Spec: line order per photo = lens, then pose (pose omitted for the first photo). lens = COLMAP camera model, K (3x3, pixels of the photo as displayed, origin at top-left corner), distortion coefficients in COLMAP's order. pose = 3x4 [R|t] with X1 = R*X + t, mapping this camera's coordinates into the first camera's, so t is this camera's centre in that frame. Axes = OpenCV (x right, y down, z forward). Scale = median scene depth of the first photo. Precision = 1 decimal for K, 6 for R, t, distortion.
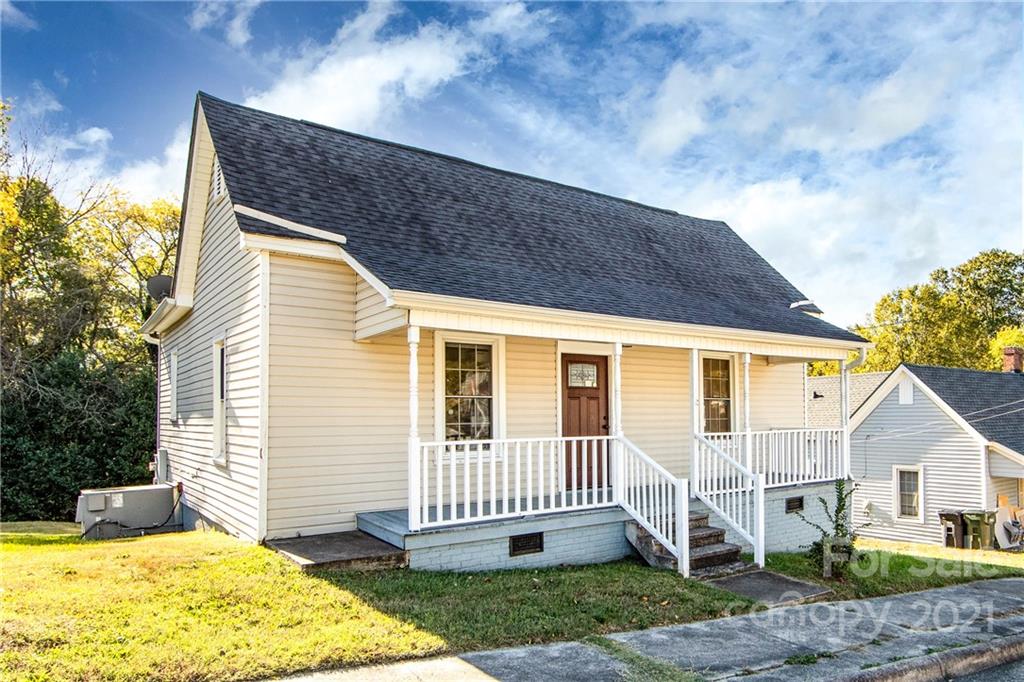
lens RADIAL K [[402.5, 0, 517.0], [0, 402.5, 345.5], [0, 0, 1]] dist [-0.004165, -0.000785]
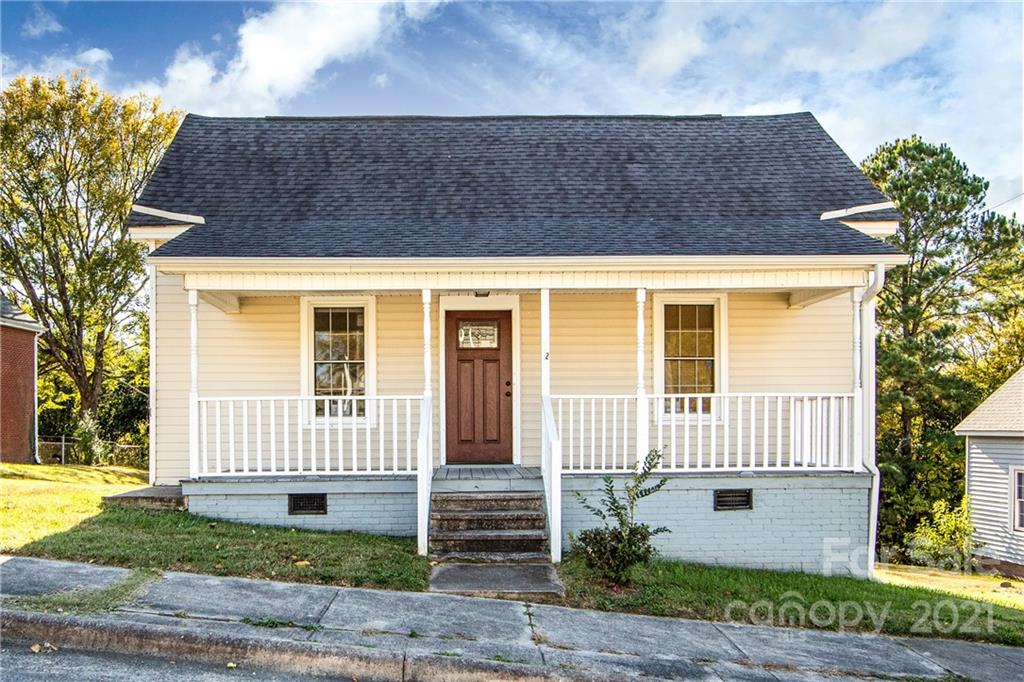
lens RADIAL K [[451.2, 0, 508.0], [0, 451.2, 342.8], [0, 0, 1]] dist [-0.001640, -0.000038]
pose [[0.922396, -0.055030, -0.382306, 0.683964], [0.067082, 0.997580, 0.018256, 0.089263], [0.380376, -0.042485, 0.923855, 0.147971]]
